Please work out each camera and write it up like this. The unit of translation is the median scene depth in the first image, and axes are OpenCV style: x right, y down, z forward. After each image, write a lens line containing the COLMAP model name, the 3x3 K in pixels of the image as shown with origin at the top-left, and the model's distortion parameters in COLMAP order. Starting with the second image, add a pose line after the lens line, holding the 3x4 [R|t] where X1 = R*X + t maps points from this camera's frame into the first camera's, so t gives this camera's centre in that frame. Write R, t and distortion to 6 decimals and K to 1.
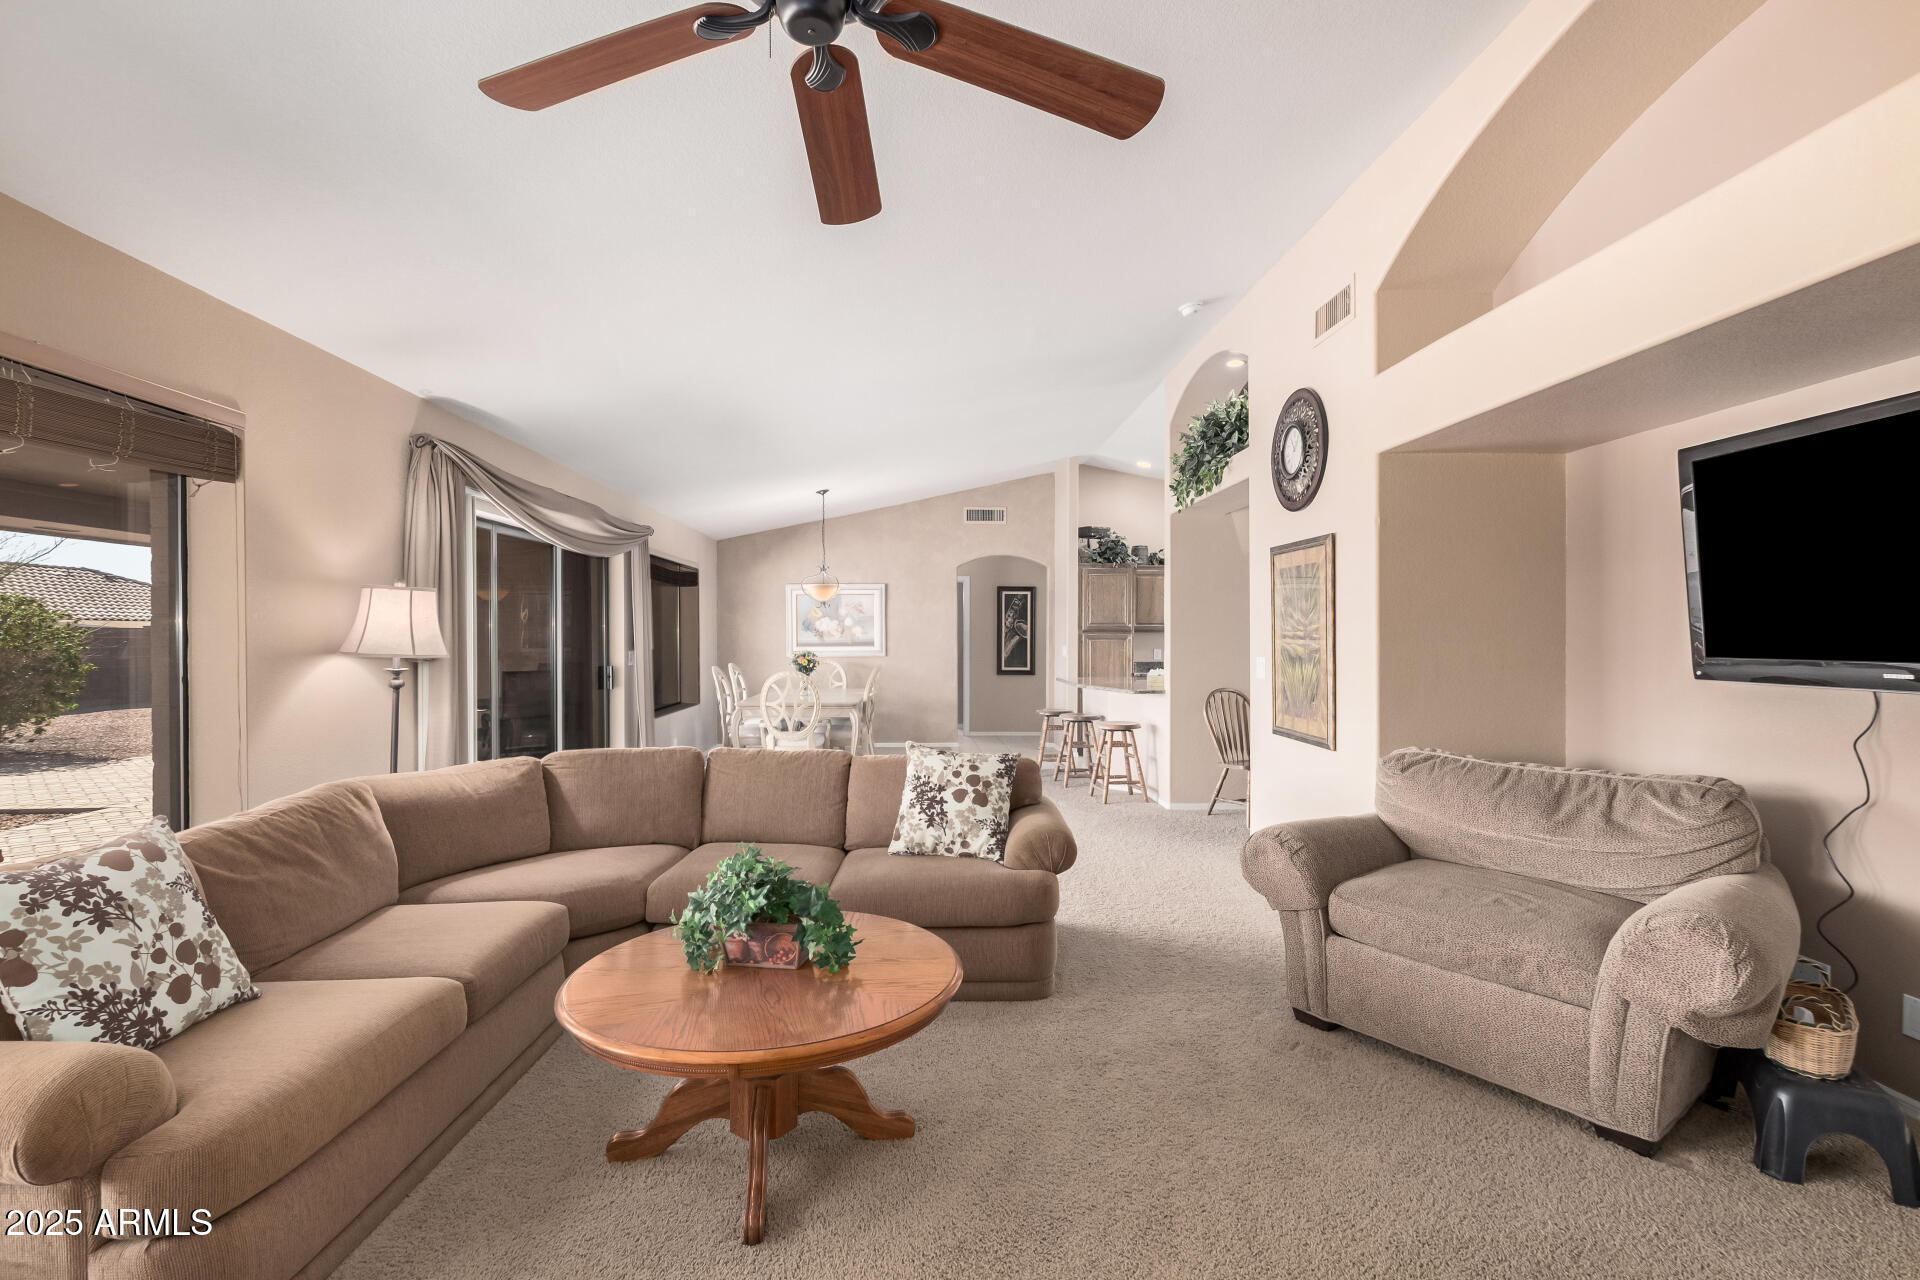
lens RADIAL K [[887.3, 0, 952.5], [0, 887.3, 640.3], [0, 0, 1]] dist [0.004568, -0.000984]
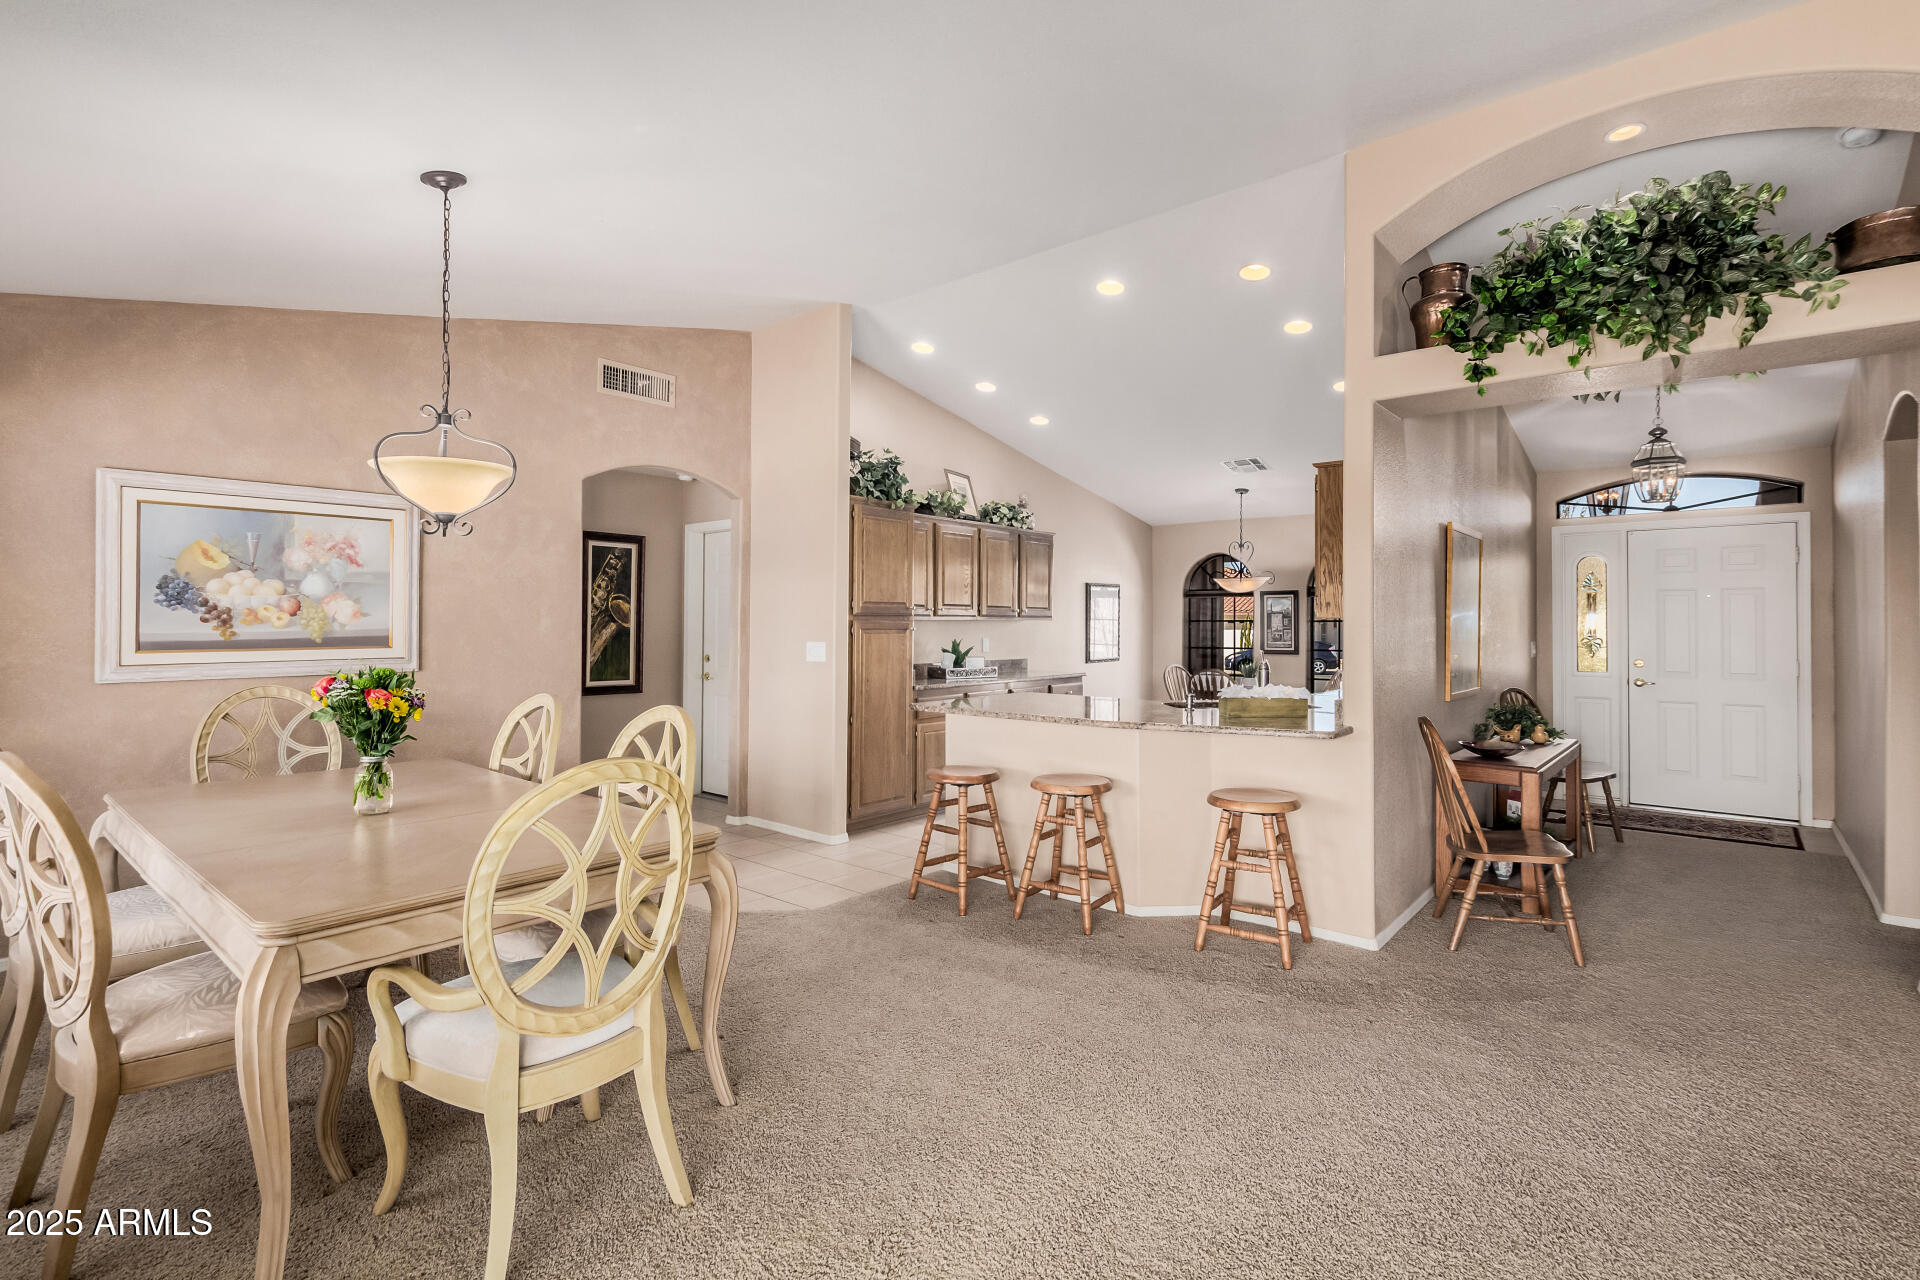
lens RADIAL K [[887.3, 0, 917.9], [0, 887.3, 617.0], [0, 0, 1]] dist [0.004568, -0.000984]
pose [[0.685548, 0.009687, 0.727963, -0.625924], [-0.000795, 0.999921, -0.012557, -0.006647], [-0.728027, 0.008030, 0.685501, 1.547422]]
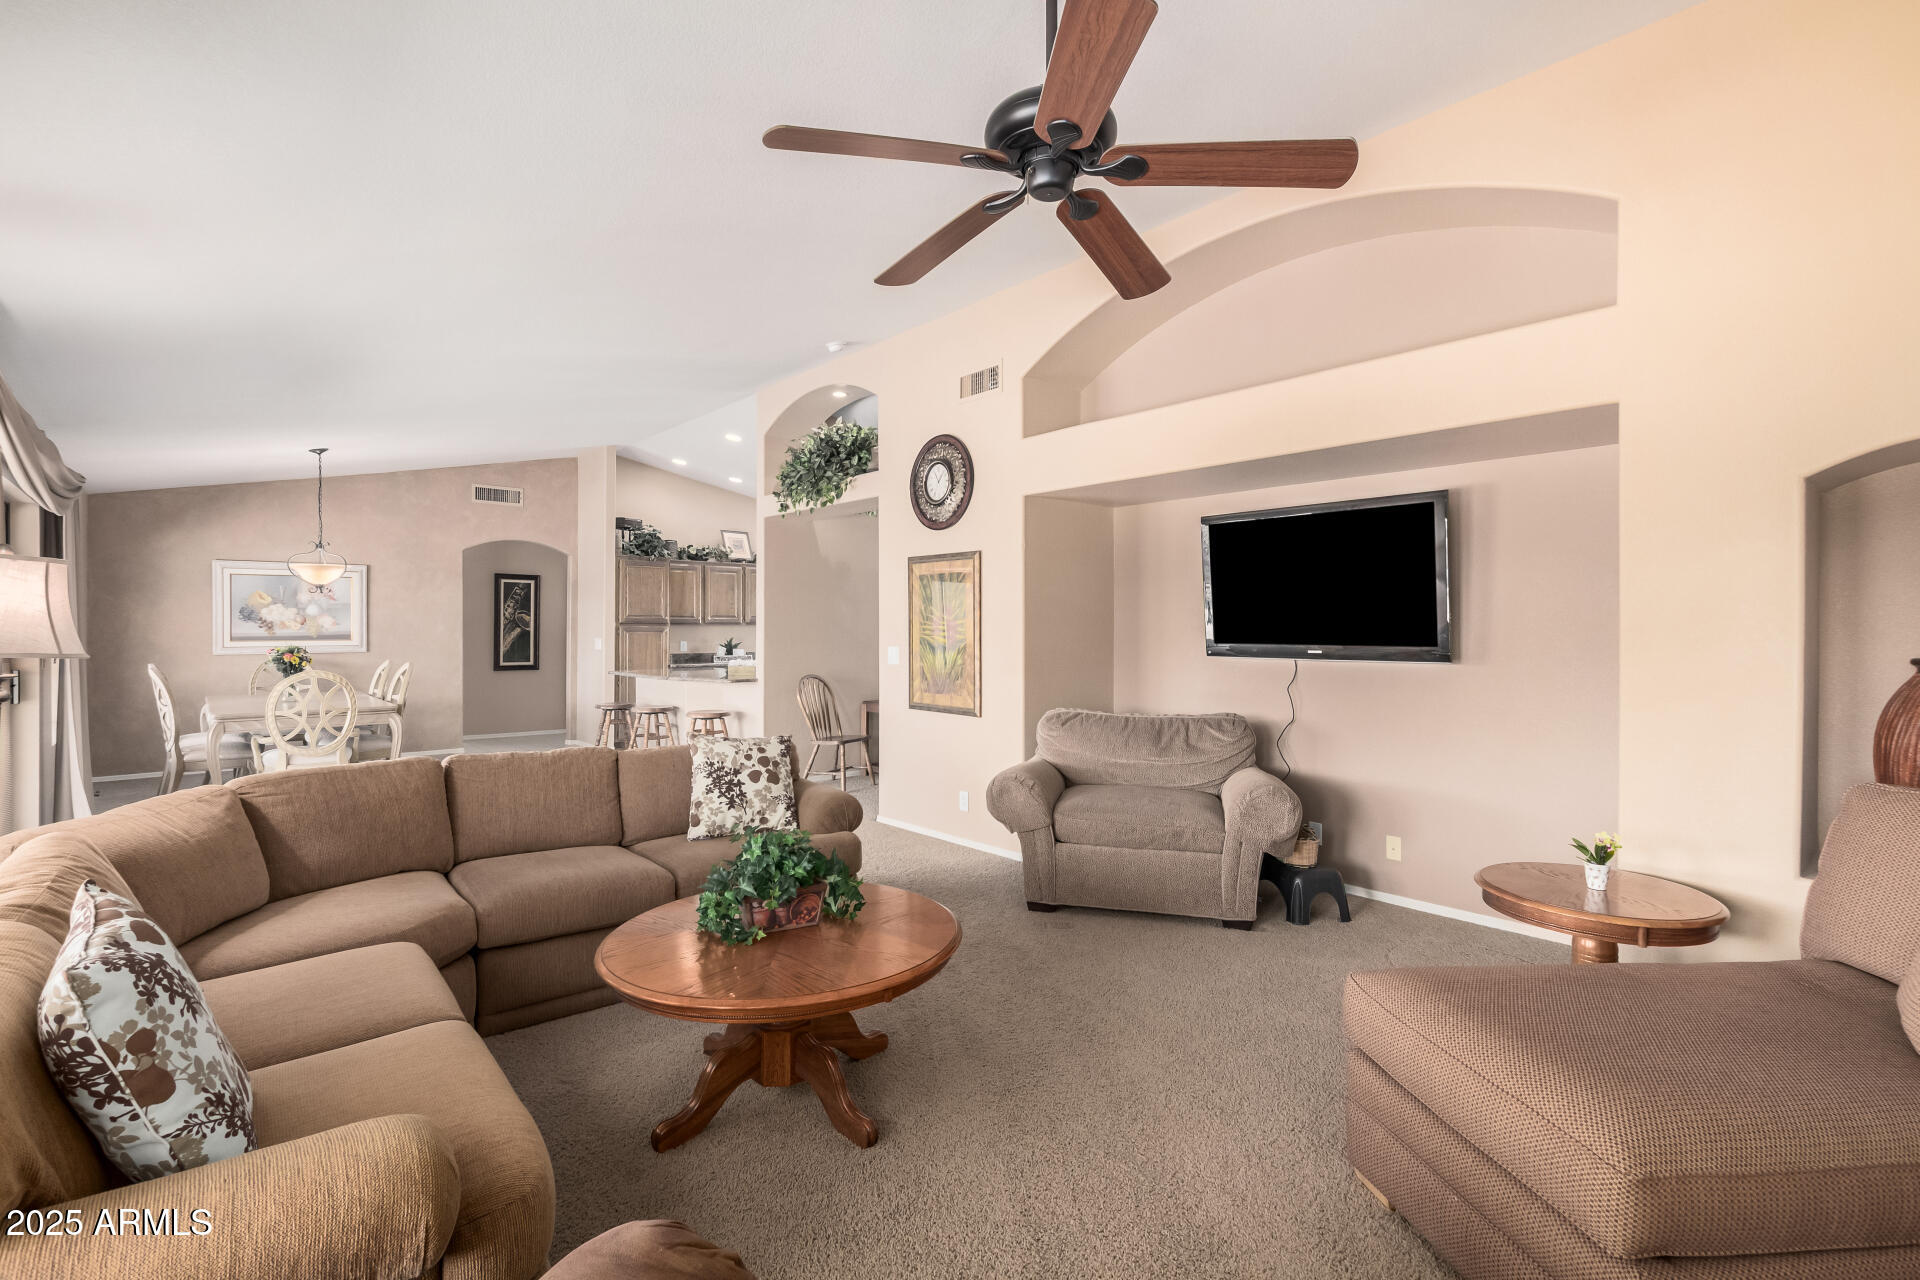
lens RADIAL K [[887.3, 0, 948.6], [0, 887.3, 627.8], [0, 0, 1]] dist [0.004568, -0.000984]
pose [[0.782789, 0.002592, 0.622282, -0.479369], [0.000687, 0.999987, -0.005030, -0.000646], [-0.622287, 0.004365, 0.782777, 0.006077]]
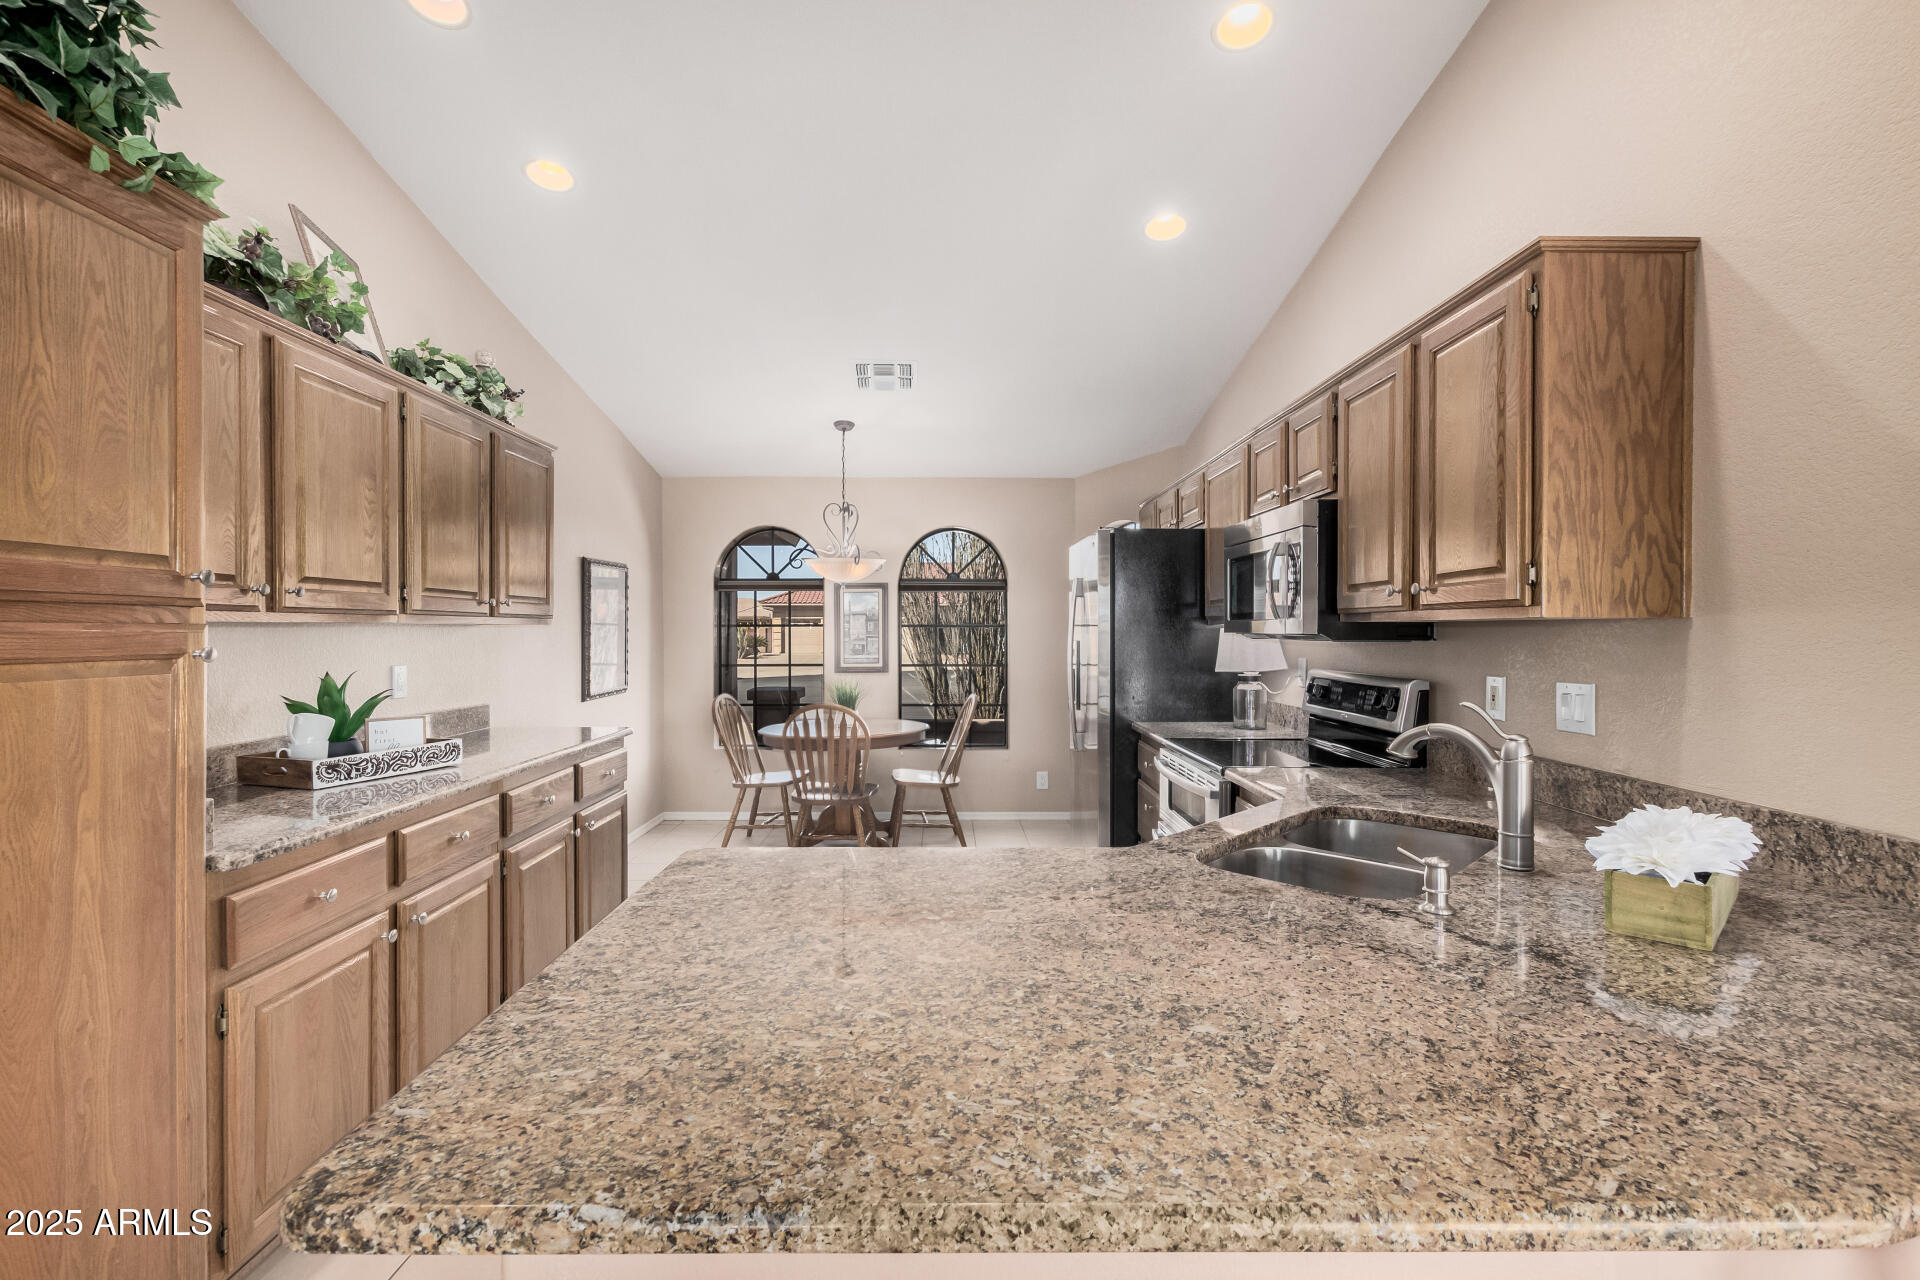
lens RADIAL K [[887.3, 0, 961.6], [0, 887.3, 632.7], [0, 0, 1]] dist [0.004568, -0.000984]
pose [[0.007256, 0.000105, 0.999974, 0.097895], [0.011013, 0.999939, -0.000185, -0.011181], [-0.999913, 0.011014, 0.007254, 2.276762]]
